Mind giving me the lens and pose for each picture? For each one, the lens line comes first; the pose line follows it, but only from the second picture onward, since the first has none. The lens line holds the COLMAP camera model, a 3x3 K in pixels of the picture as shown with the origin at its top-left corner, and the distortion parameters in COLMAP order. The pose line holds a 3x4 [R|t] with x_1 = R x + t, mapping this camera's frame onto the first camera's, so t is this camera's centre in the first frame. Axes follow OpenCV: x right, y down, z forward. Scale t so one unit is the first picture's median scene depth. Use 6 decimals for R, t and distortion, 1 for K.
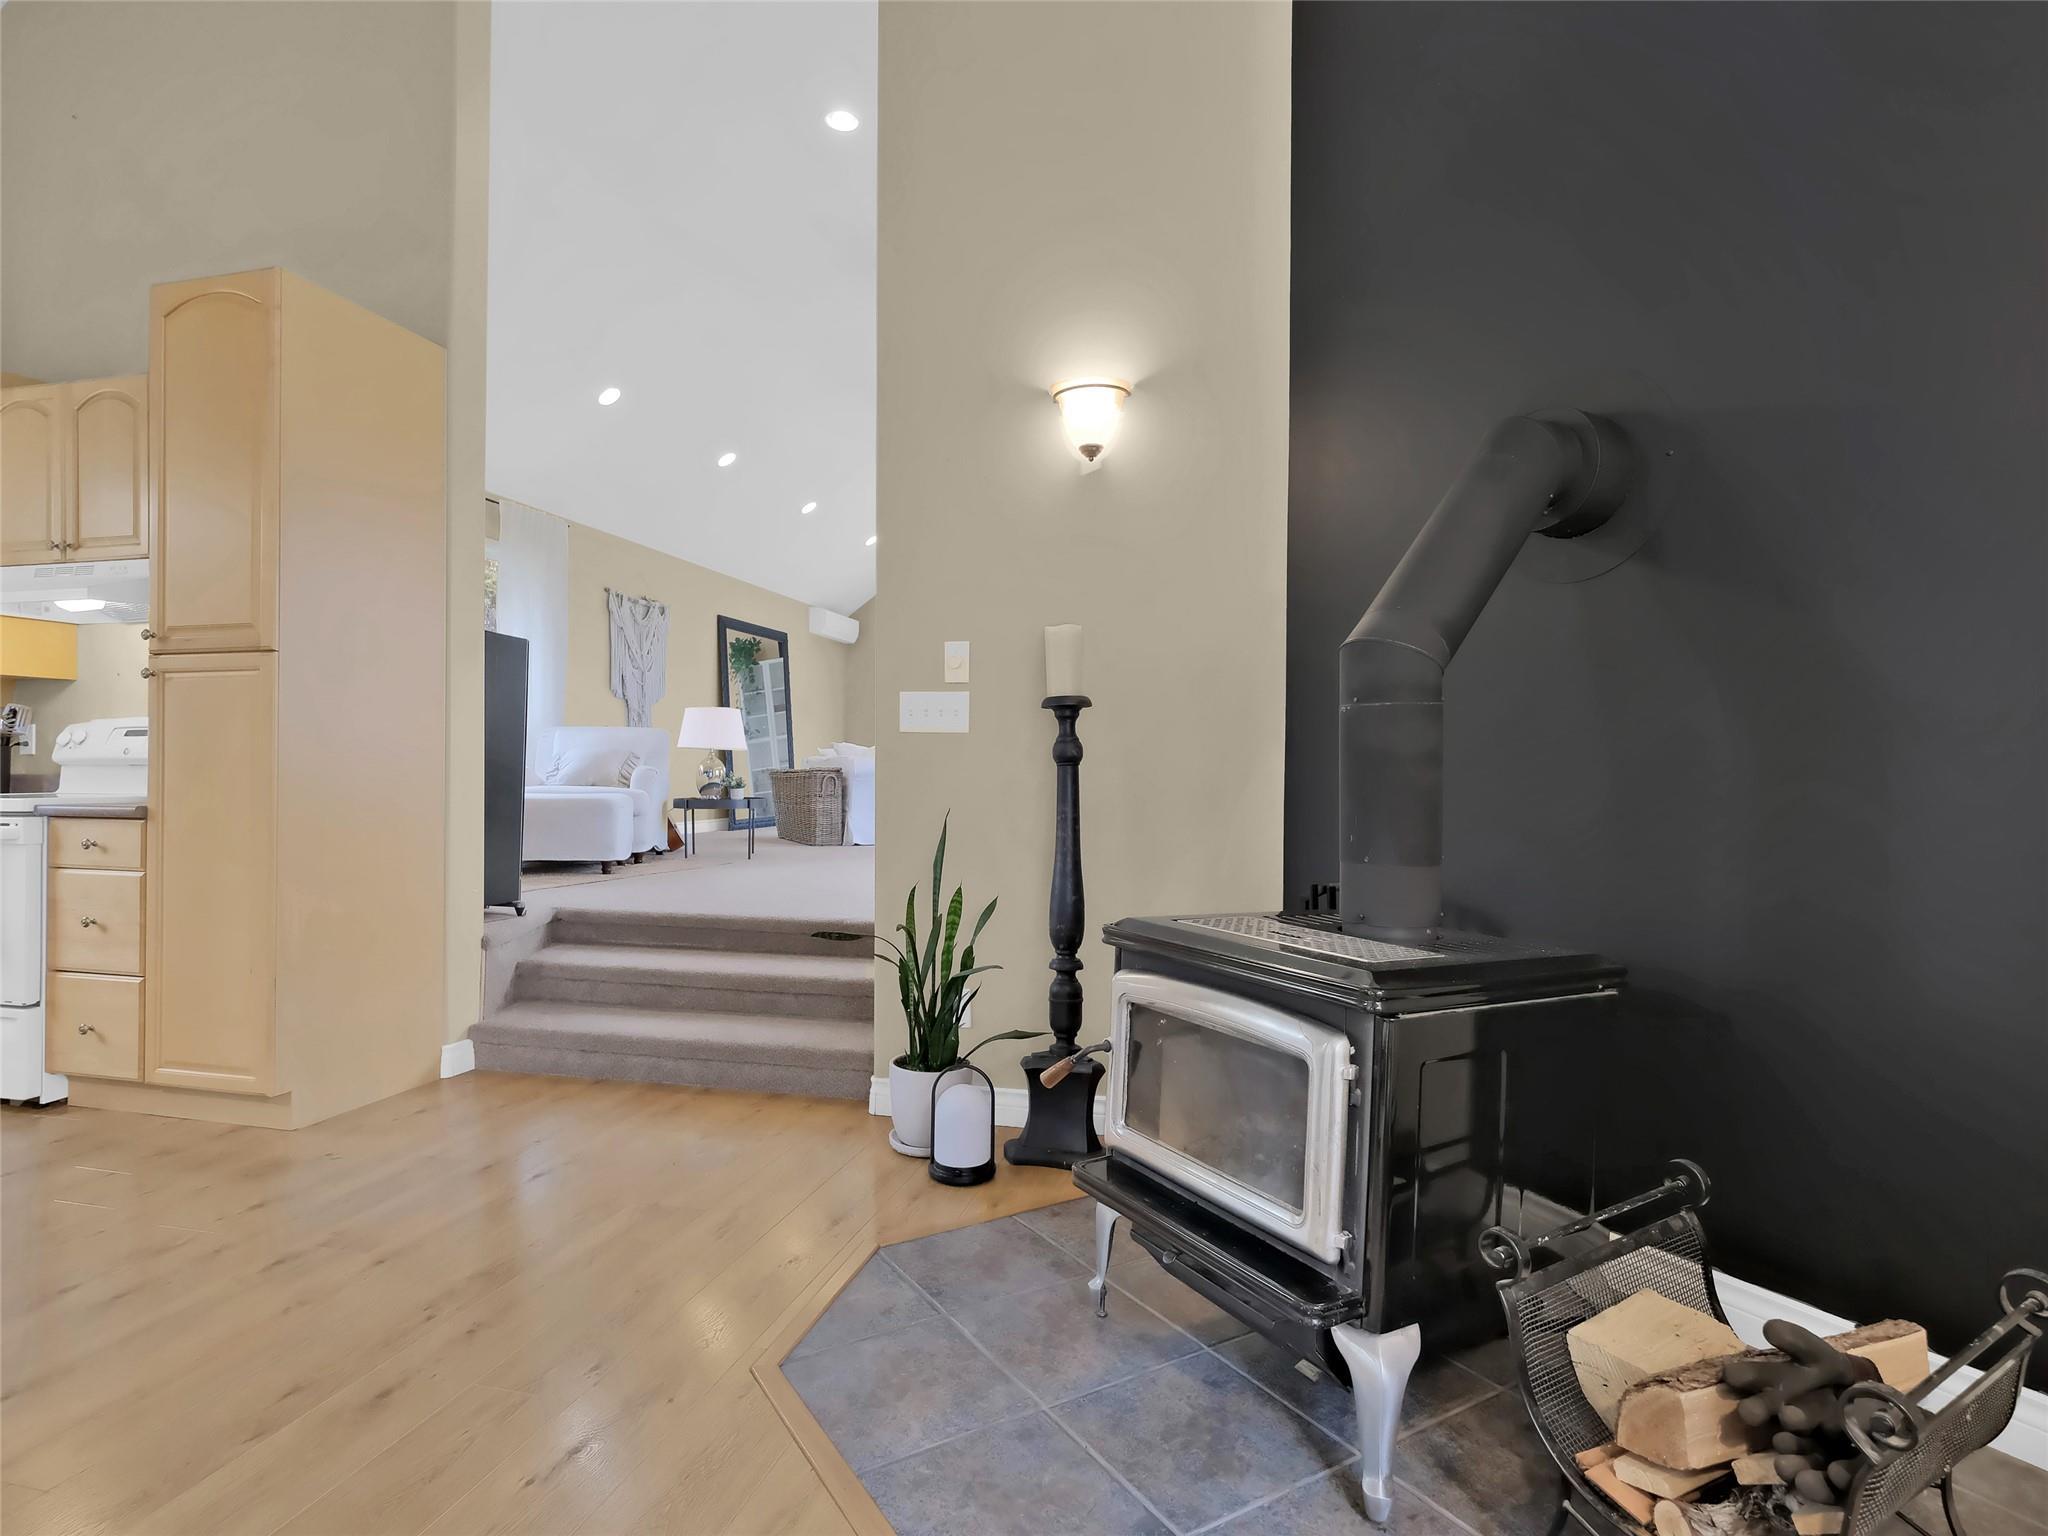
lens RADIAL K [[1082.6, 0, 1022.8], [0, 1082.6, 762.1], [0, 0, 1]] dist [0.005794, 0.000687]
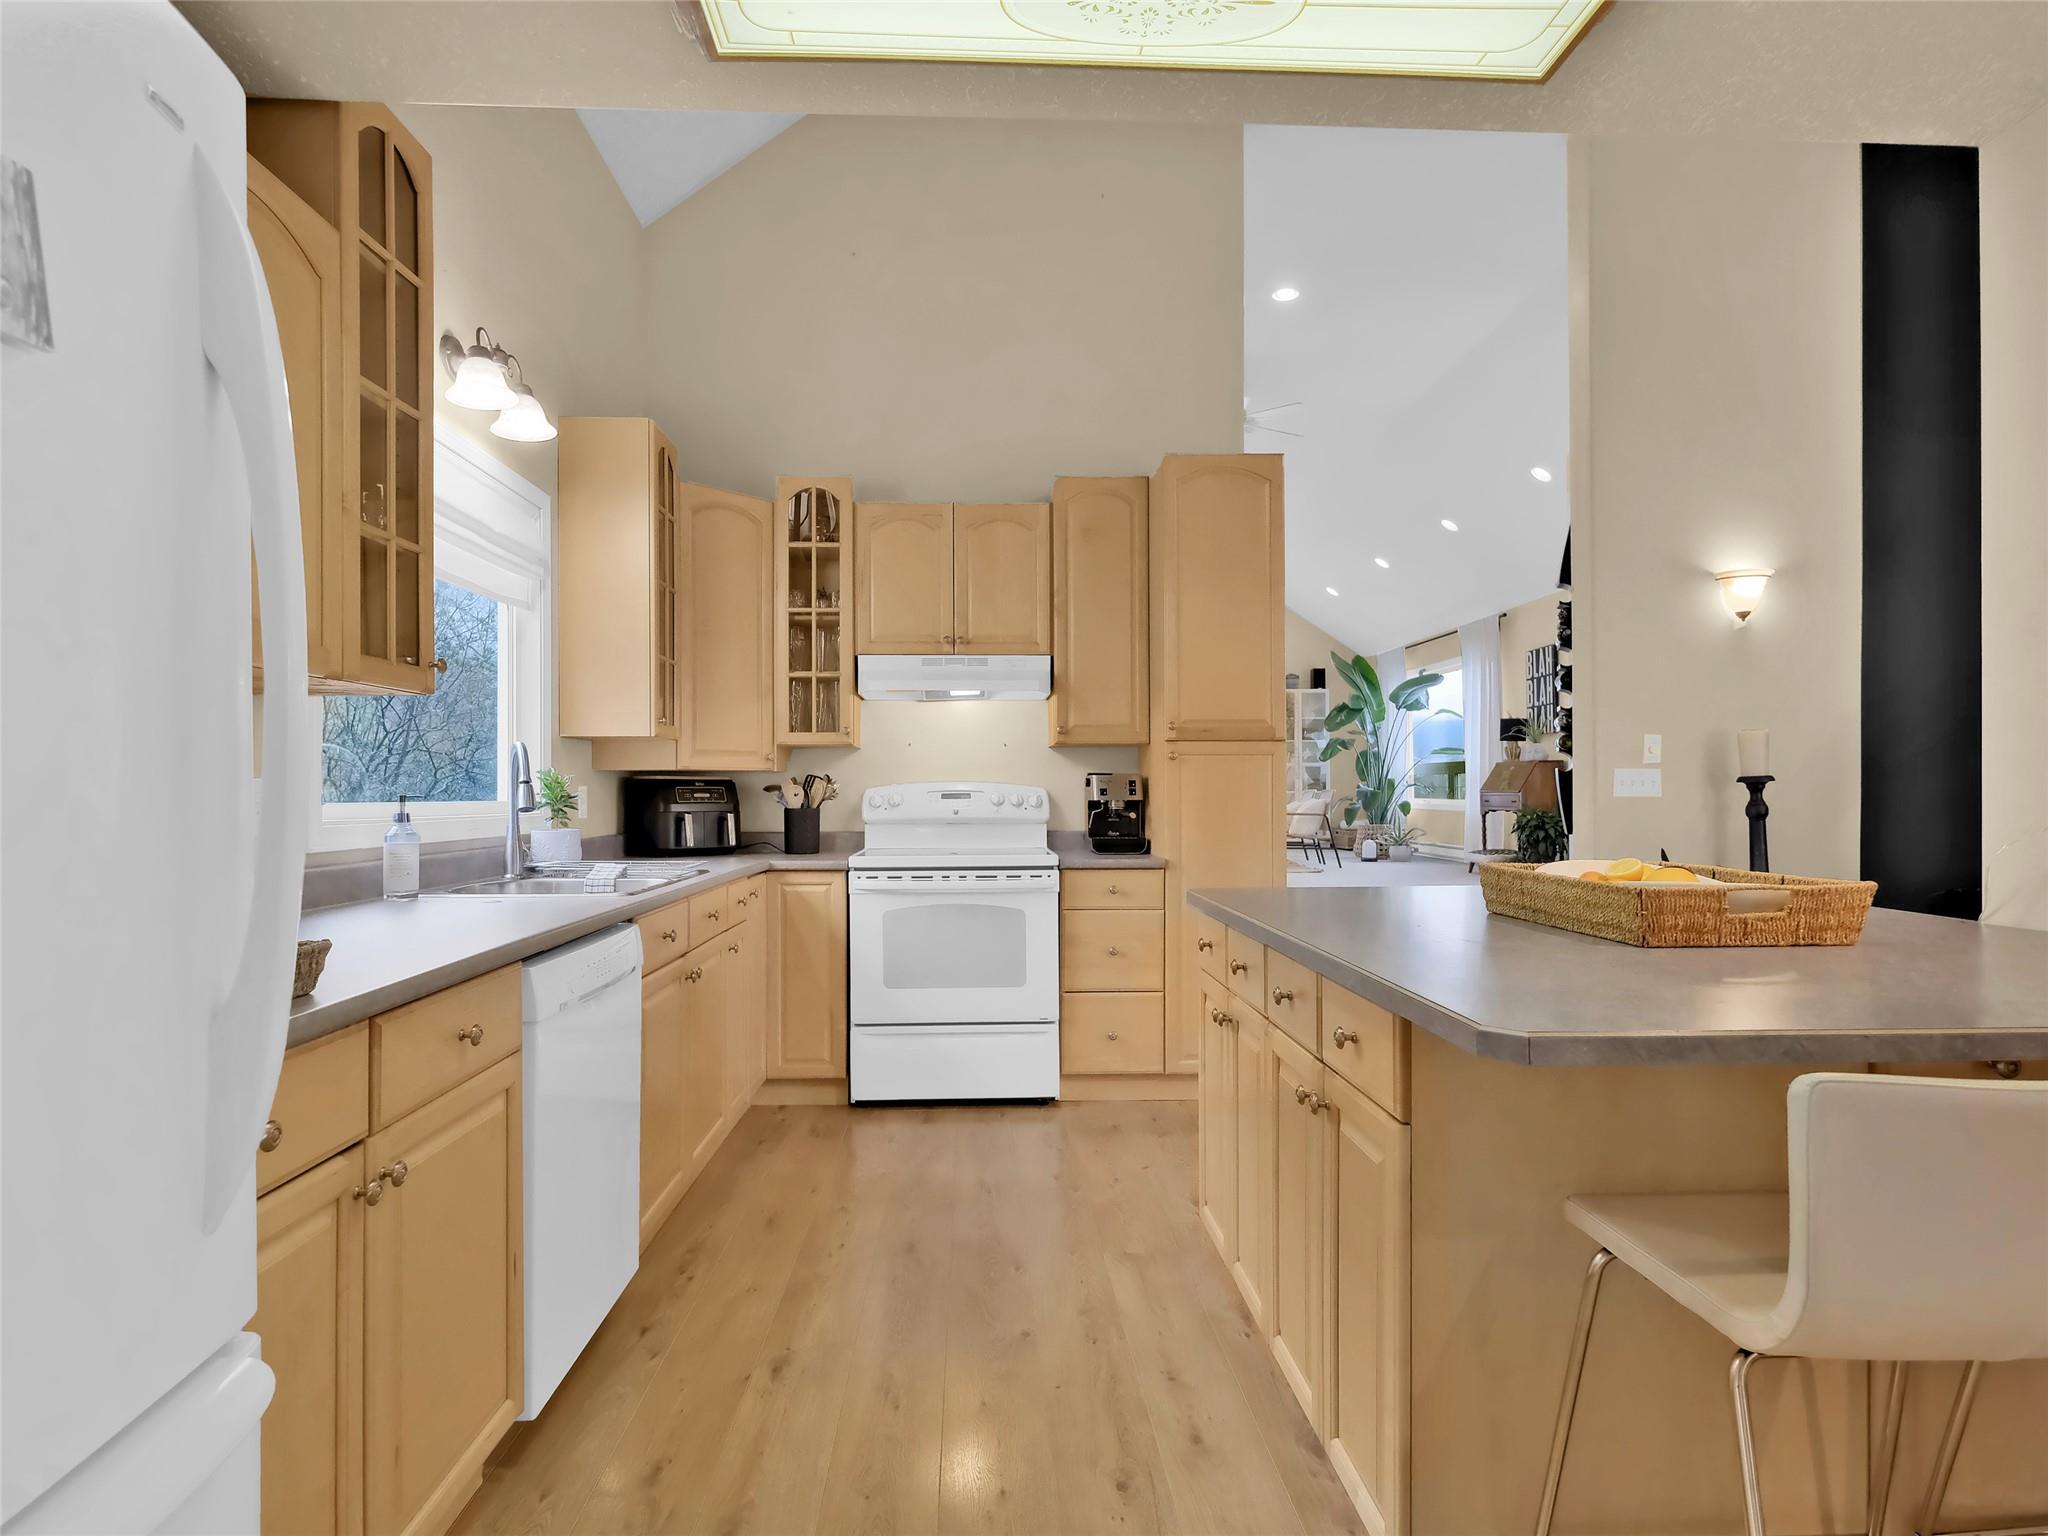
lens RADIAL K [[1082.6, 0, 1022.0], [0, 1082.6, 786.3], [0, 0, 1]] dist [0.005794, 0.000687]
pose [[0.956179, -0.005180, 0.292736, -0.507905], [0.004355, 0.999984, 0.003472, -0.019273], [-0.292749, -0.002045, 0.956187, -0.066246]]
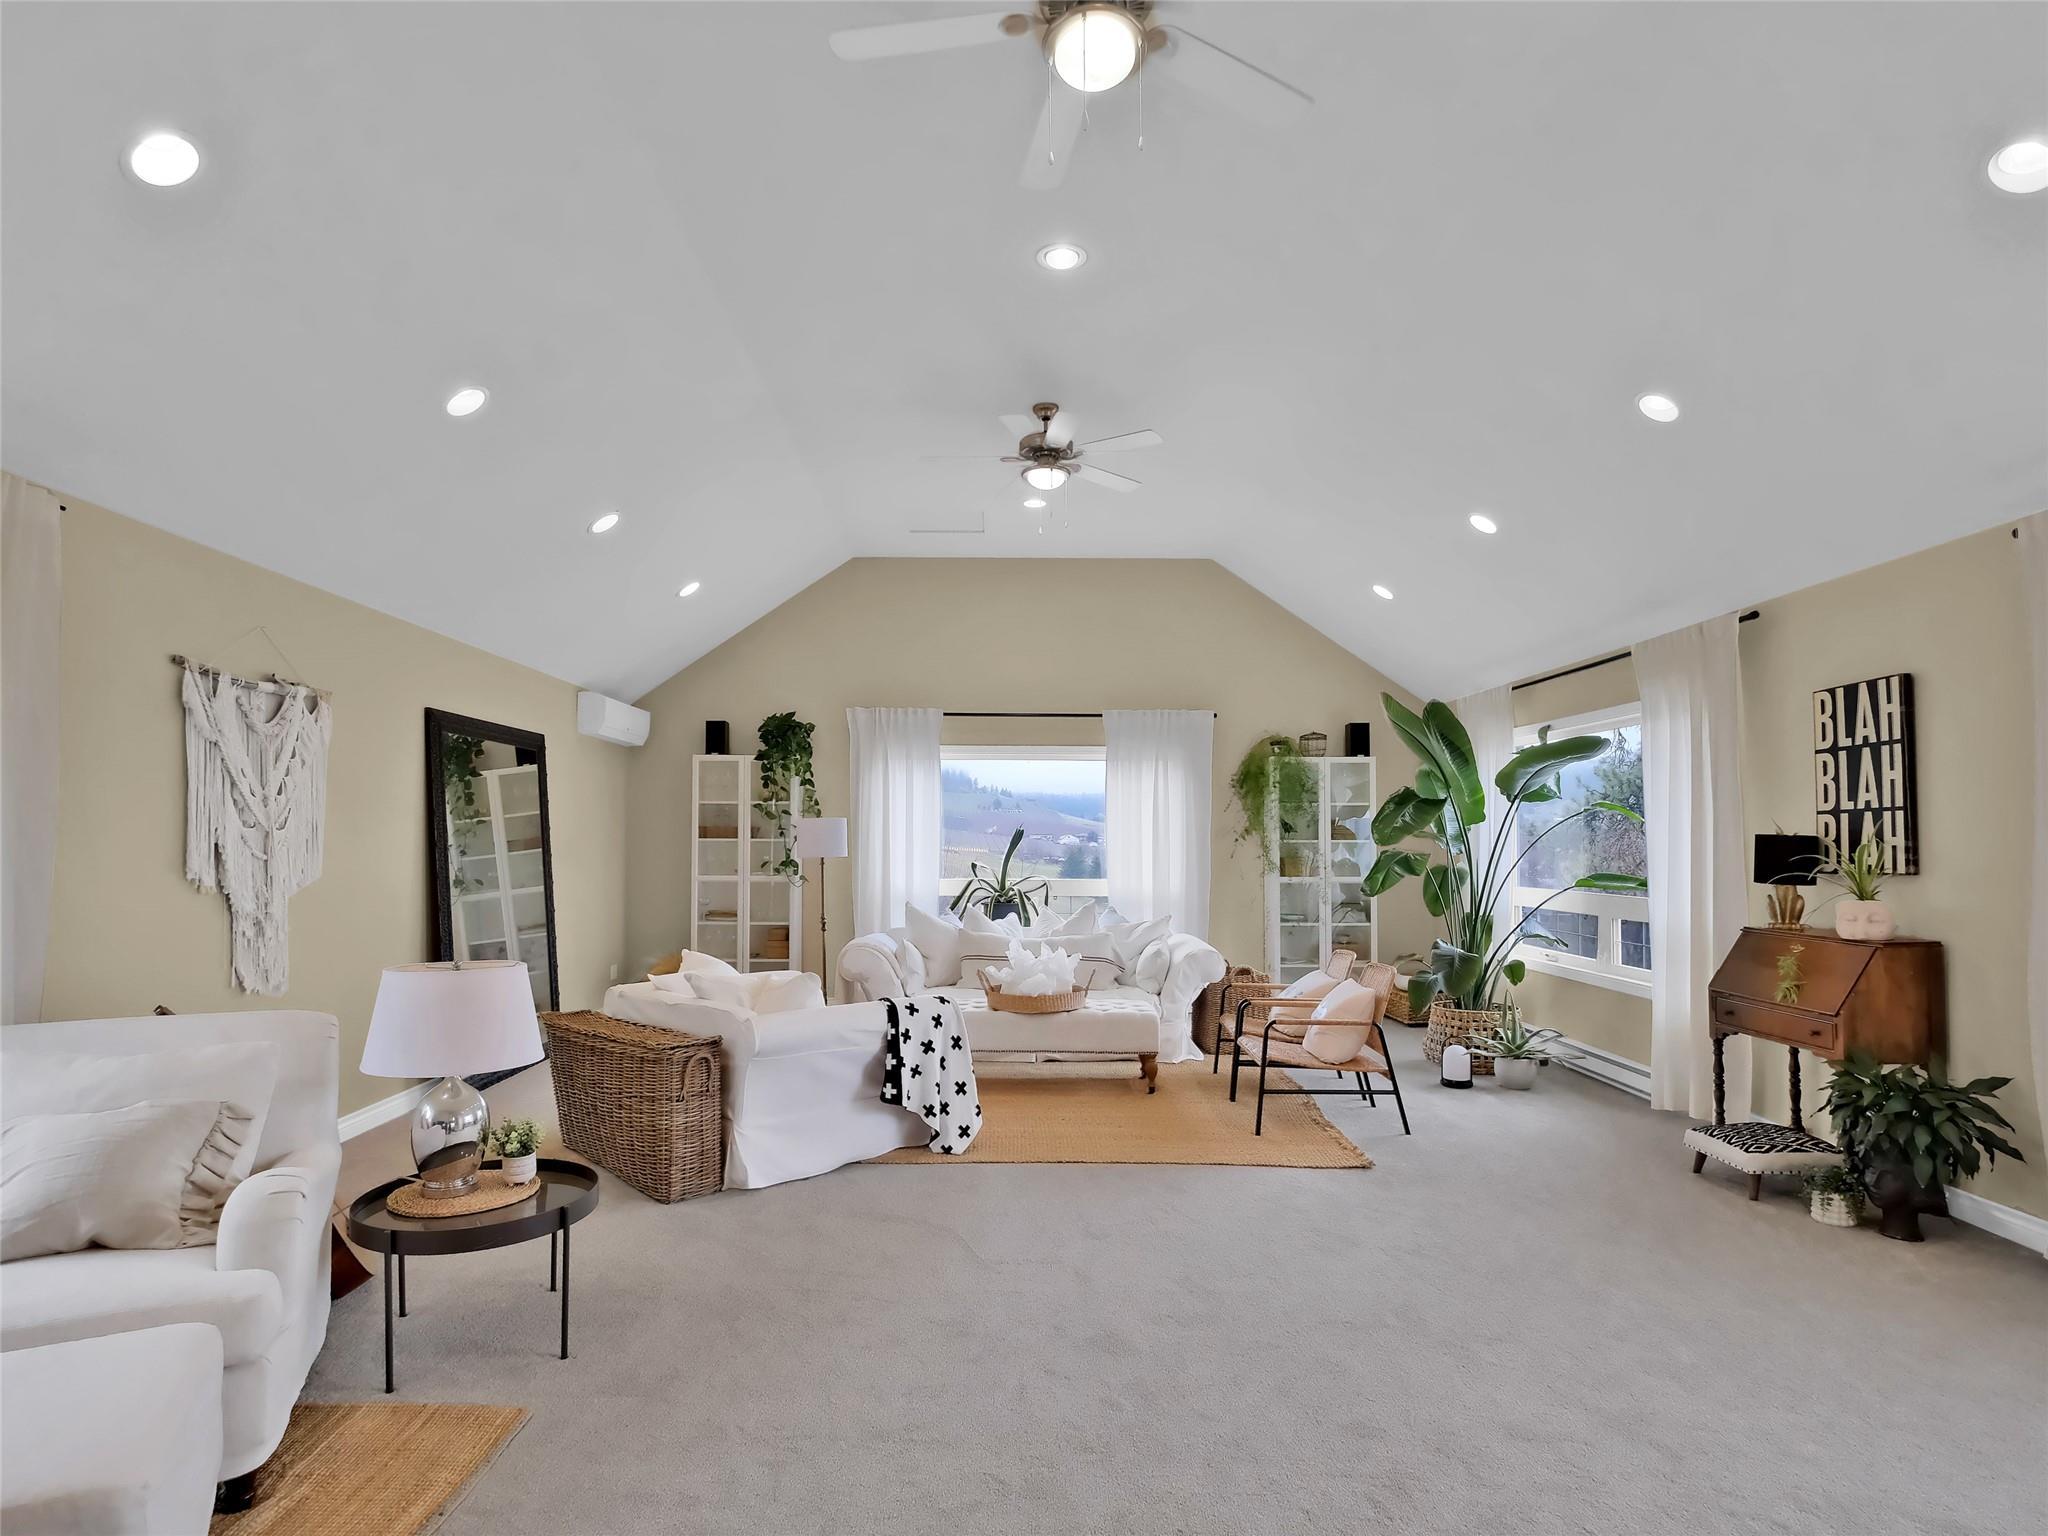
lens RADIAL K [[1082.6, 0, 1017.1], [0, 1082.6, 821.8], [0, 0, 1]] dist [0.005794, 0.000687]
pose [[0.965255, 0.001583, 0.261304, -0.166978], [0.000857, 0.999957, -0.009224, -0.089067], [-0.261307, 0.009127, 0.965212, 0.481570]]
